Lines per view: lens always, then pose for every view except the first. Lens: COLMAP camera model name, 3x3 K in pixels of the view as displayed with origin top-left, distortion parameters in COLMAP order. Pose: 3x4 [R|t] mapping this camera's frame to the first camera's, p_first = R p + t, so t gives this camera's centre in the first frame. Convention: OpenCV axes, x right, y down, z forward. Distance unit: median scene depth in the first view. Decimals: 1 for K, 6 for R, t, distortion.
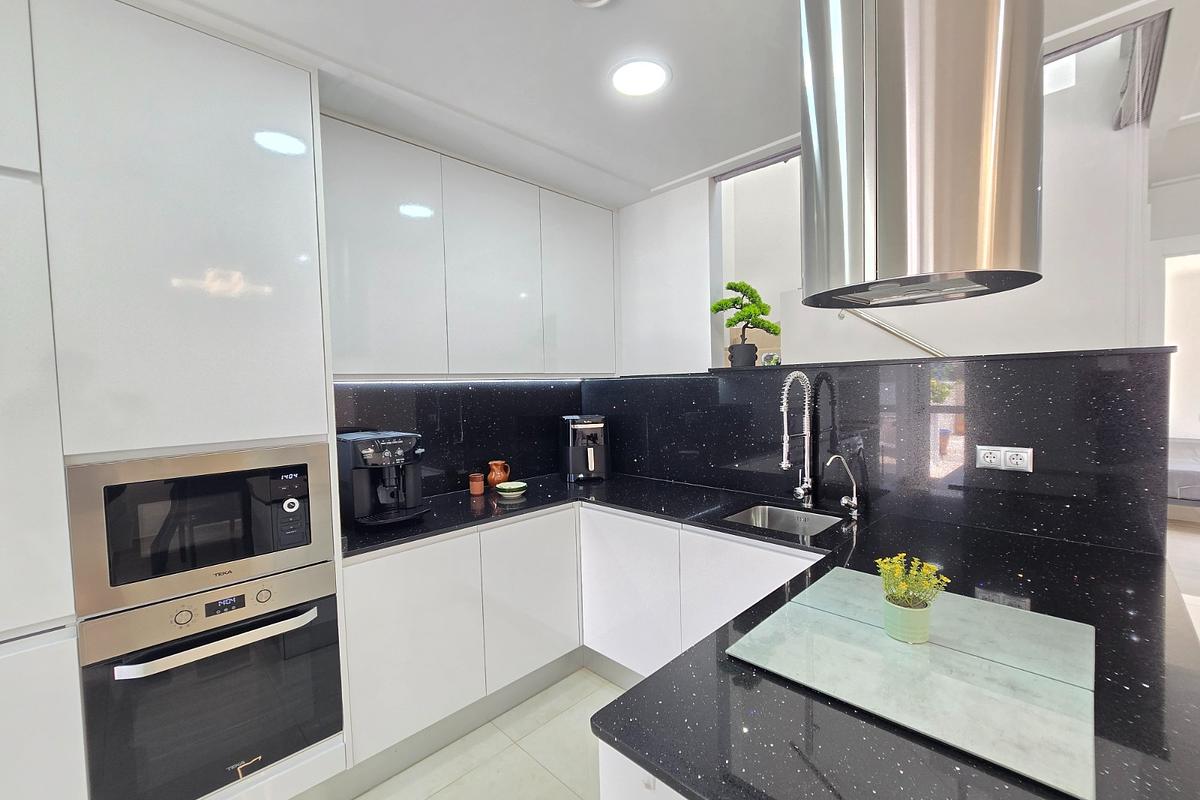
lens RADIAL K [[489.8, 0, 604.7], [0, 489.8, 404.8], [0, 0, 1]] dist [-0.001475, -0.000815]
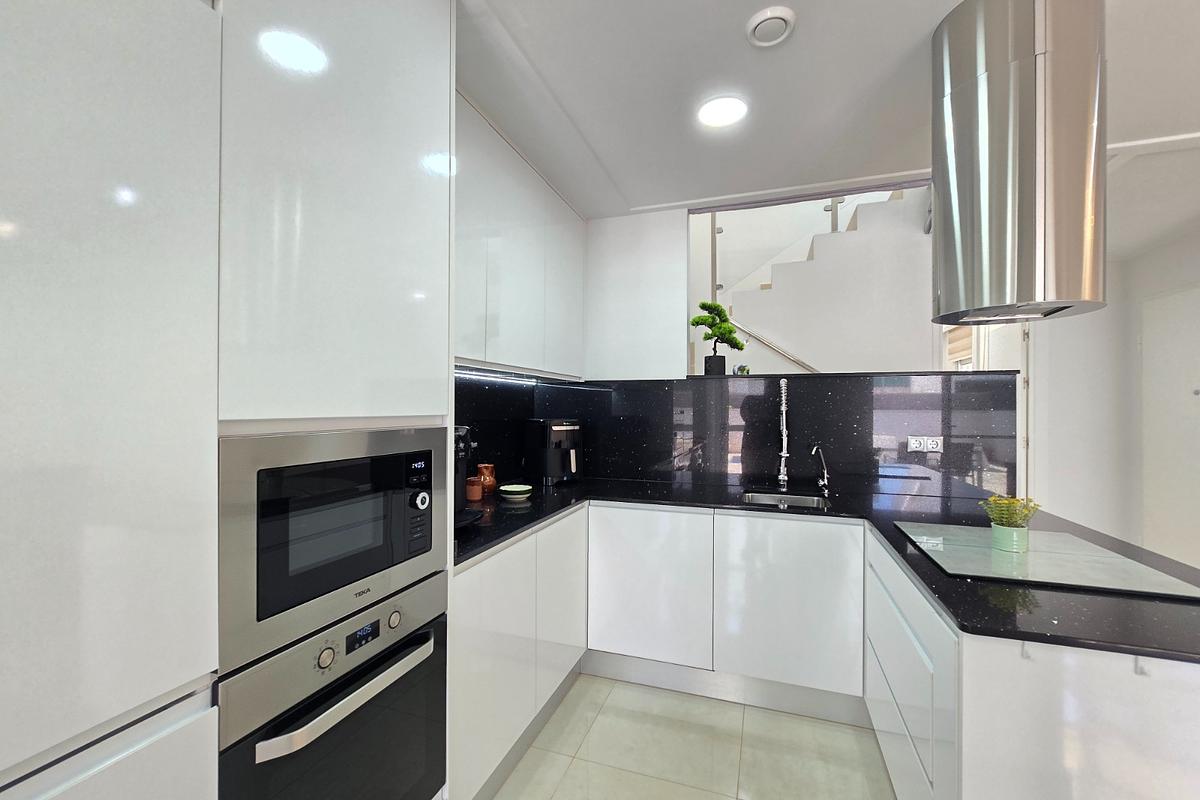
lens RADIAL K [[489.8, 0, 602.4], [0, 489.8, 405.5], [0, 0, 1]] dist [-0.001475, -0.000815]
pose [[0.893849, 0.032272, 0.447206, -0.536820], [-0.009781, 0.998572, -0.052511, 0.064027], [-0.448262, 0.042562, 0.892888, 0.105559]]
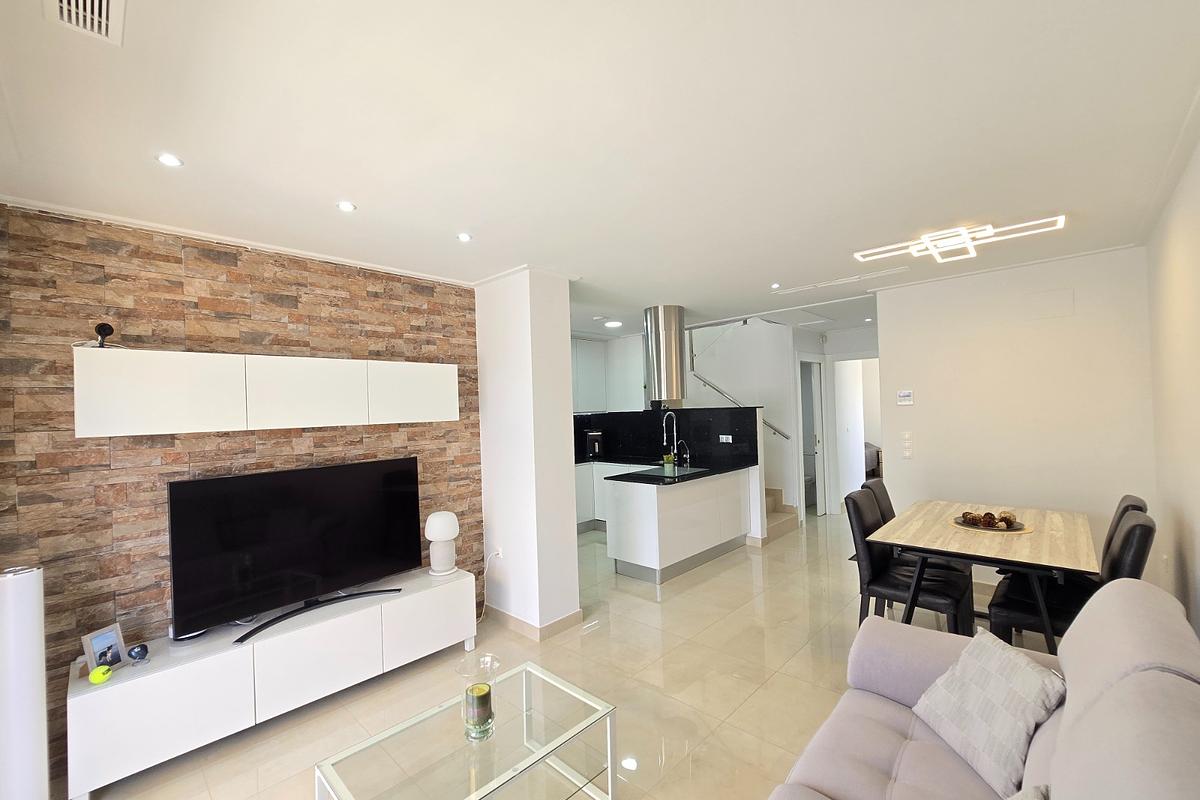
lens RADIAL K [[489.8, 0, 601.1], [0, 489.8, 403.6], [0, 0, 1]] dist [-0.001475, -0.000815]
pose [[0.999619, -0.006211, 0.026890, -0.088544], [0.007639, 0.998549, -0.053305, 0.031820], [-0.026520, 0.053490, 0.998216, -1.809278]]
